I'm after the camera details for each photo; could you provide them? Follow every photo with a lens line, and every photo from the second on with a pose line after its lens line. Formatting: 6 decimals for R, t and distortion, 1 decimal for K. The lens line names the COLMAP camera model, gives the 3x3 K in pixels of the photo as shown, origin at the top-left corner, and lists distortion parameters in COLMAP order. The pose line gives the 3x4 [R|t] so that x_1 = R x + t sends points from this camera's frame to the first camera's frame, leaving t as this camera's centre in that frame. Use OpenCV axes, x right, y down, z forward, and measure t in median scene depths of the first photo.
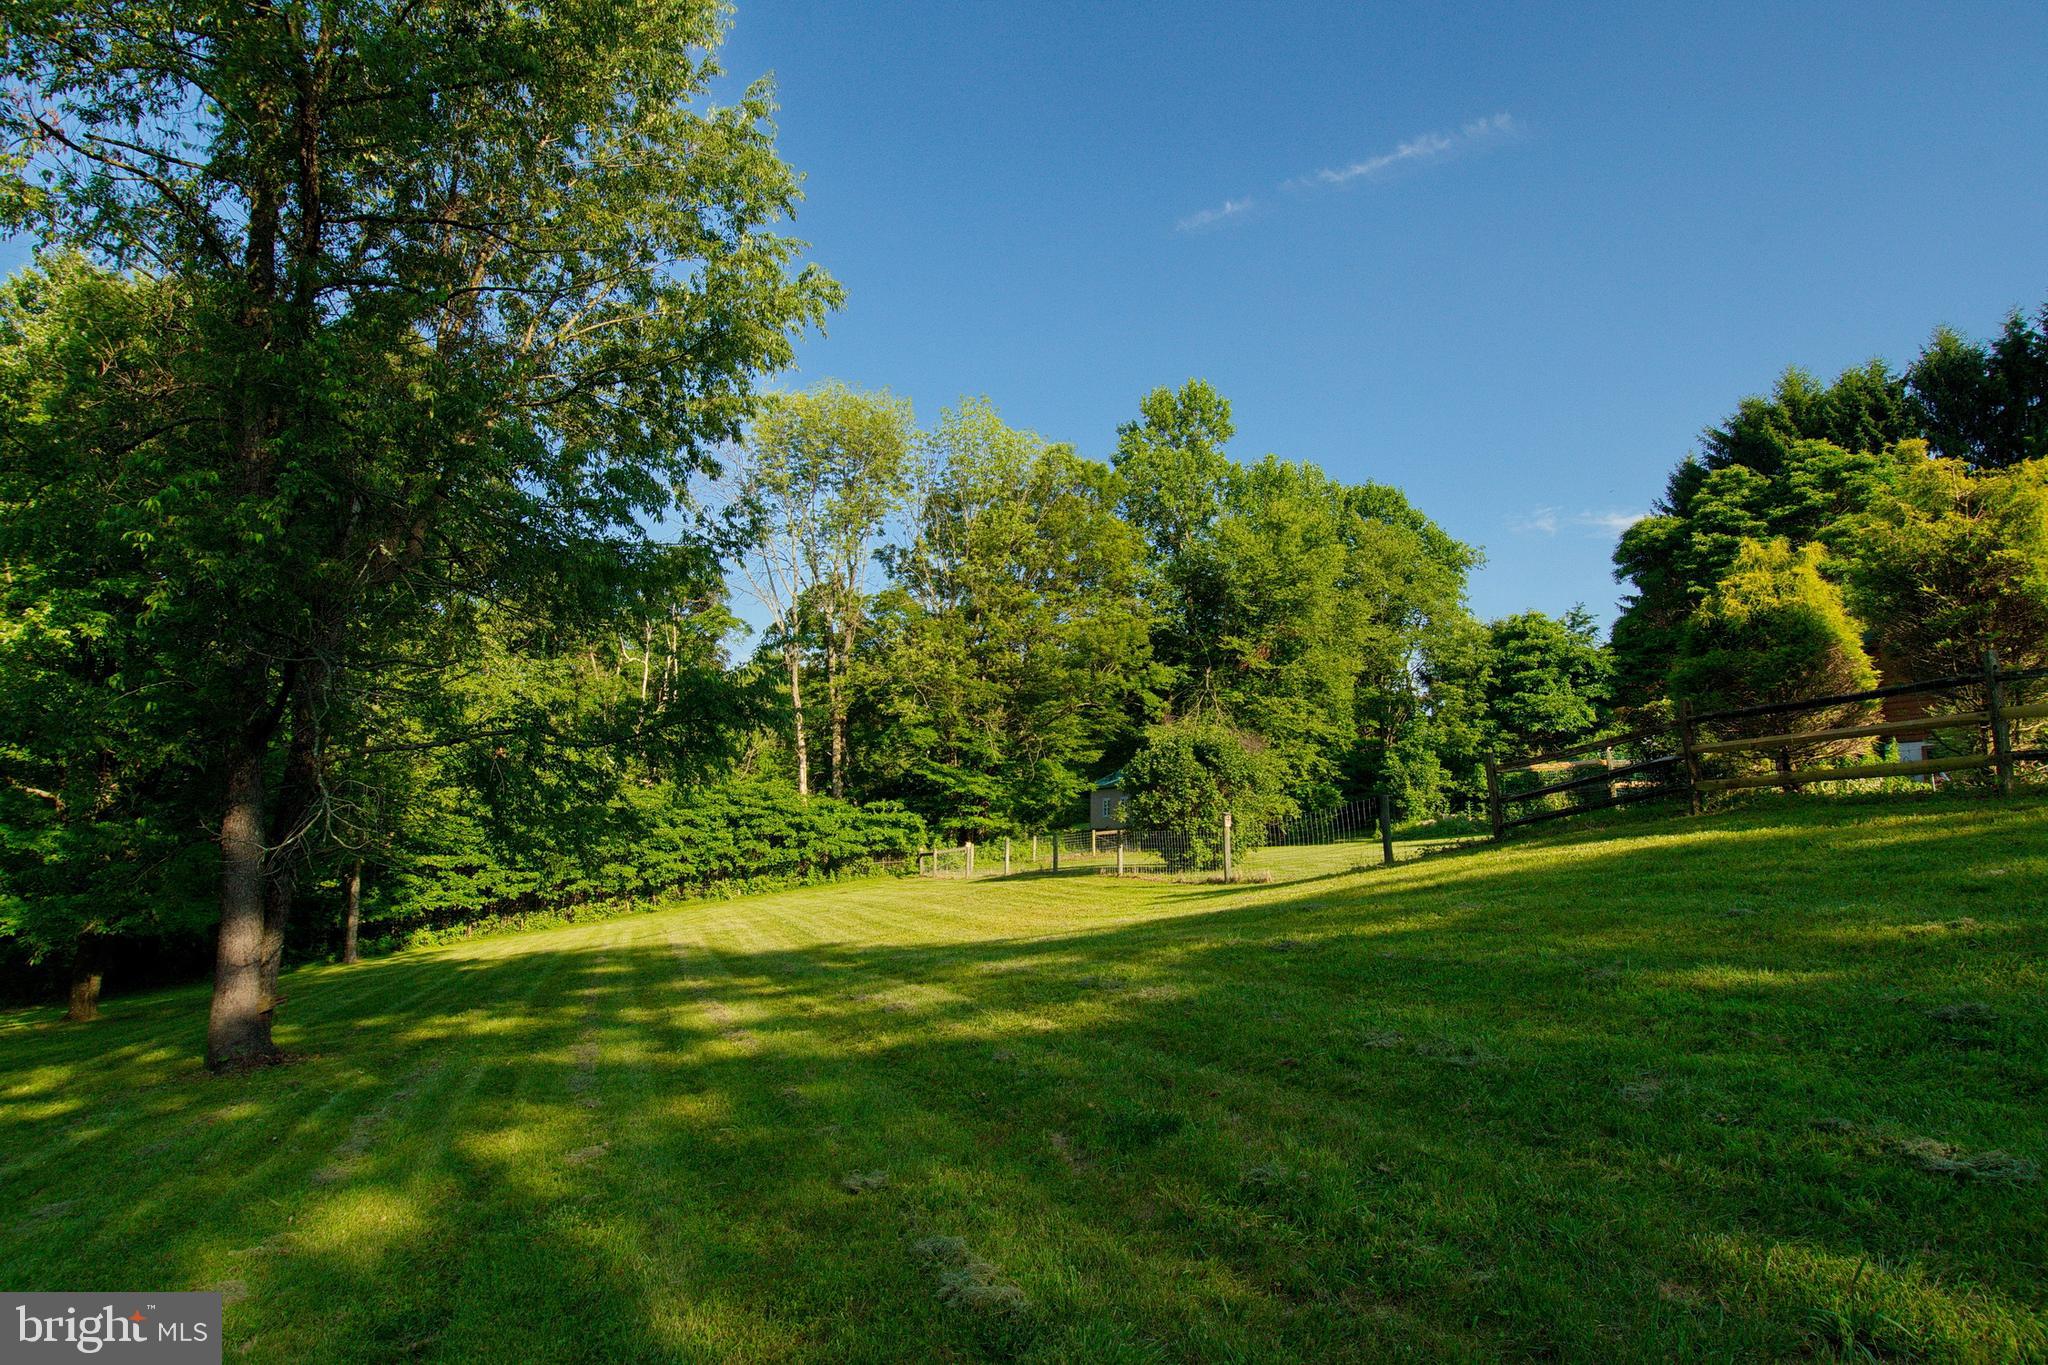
lens RADIAL K [[1074.9, 0, 1018.9], [0, 1074.9, 669.1], [0, 0, 1]] dist [0.039355, -0.034559]
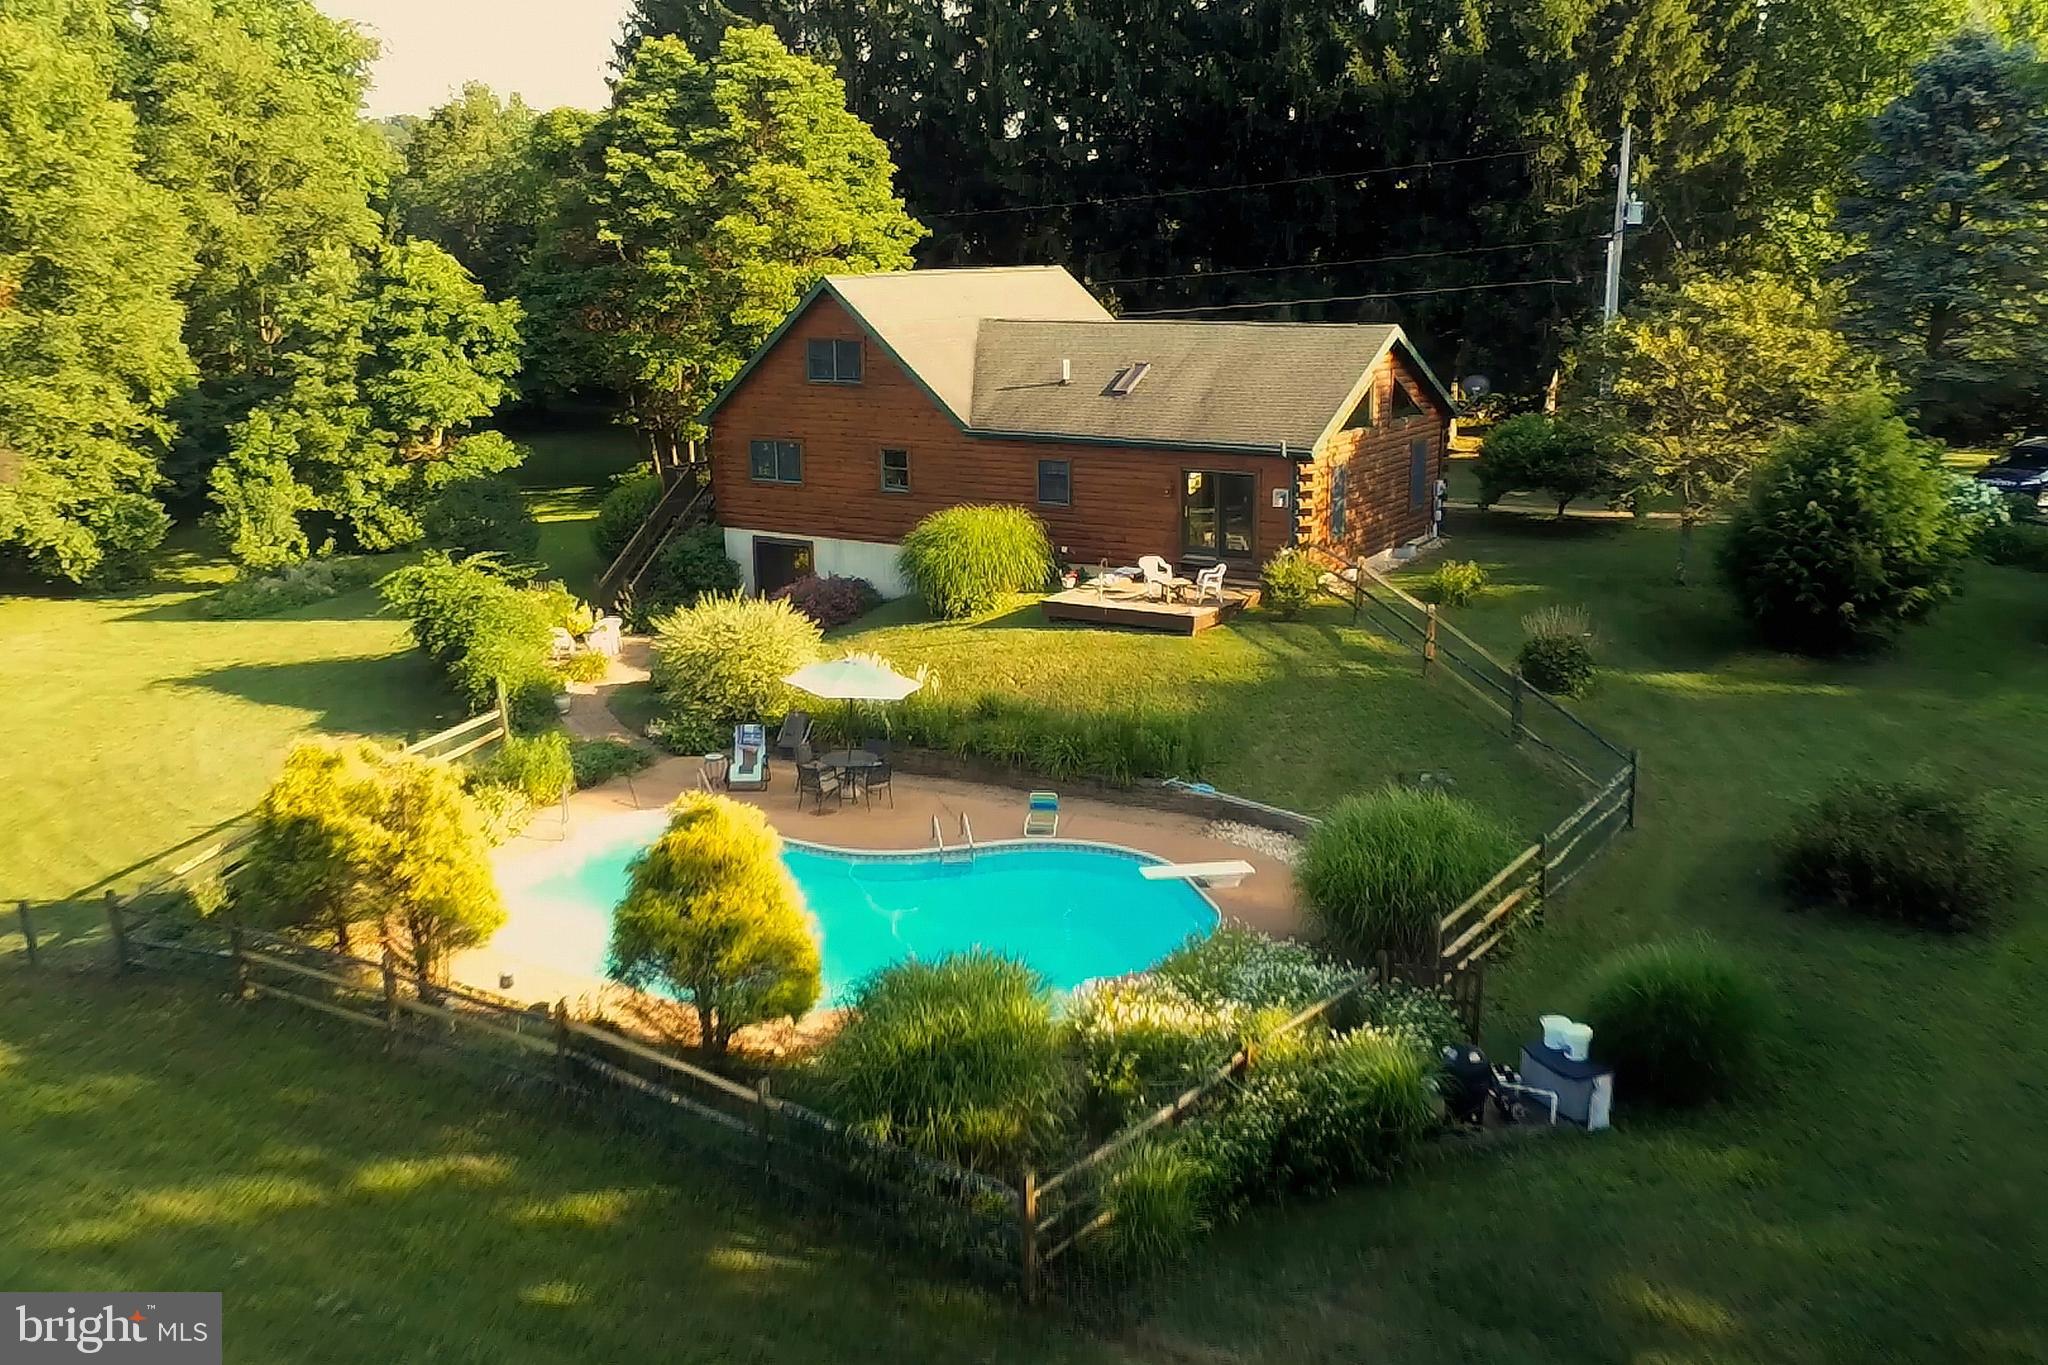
lens RADIAL K [[1802.3, 0, 1024.0], [0, 1802.3, 693.1], [0, 0, 1]] dist [0.006762, -0.000376]
pose [[0.802127, -0.176301, 0.570534, 0.067509], [-0.061850, 0.925758, 0.373024, -0.248493], [-0.593941, -0.334501, 0.731672, -0.204812]]
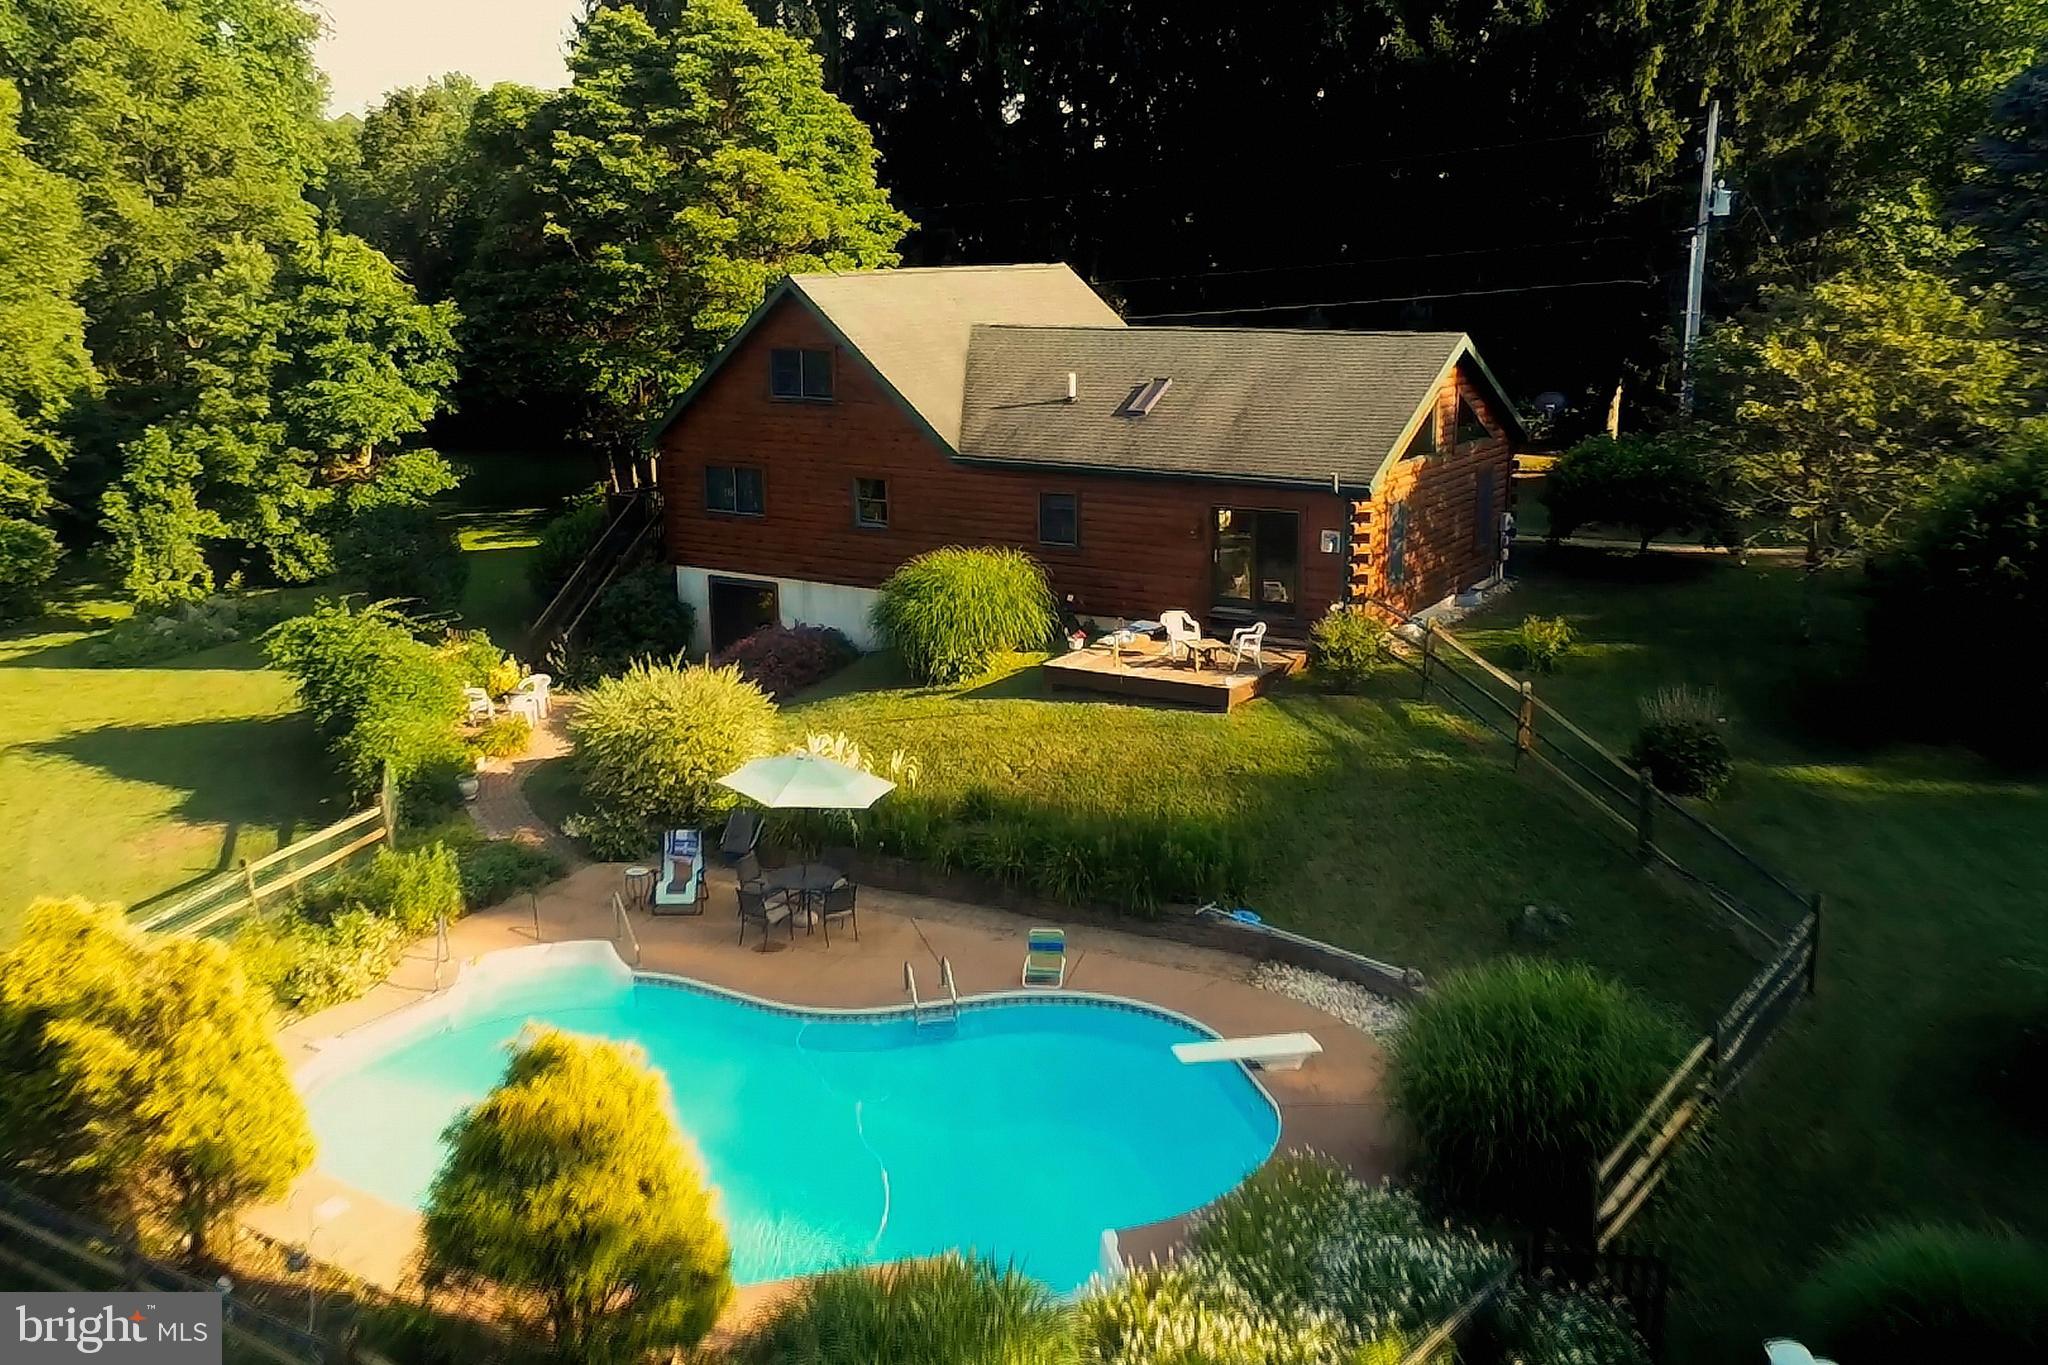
lens RADIAL K [[1802.3, 0, 1022.4], [0, 1802.3, 690.8], [0, 0, 1]] dist [0.006762, -0.000376]
pose [[0.802766, -0.175431, 0.569904, 0.149628], [-0.062146, 0.925924, 0.372563, -0.227398], [-0.593047, -0.334498, 0.732398, -0.097068]]
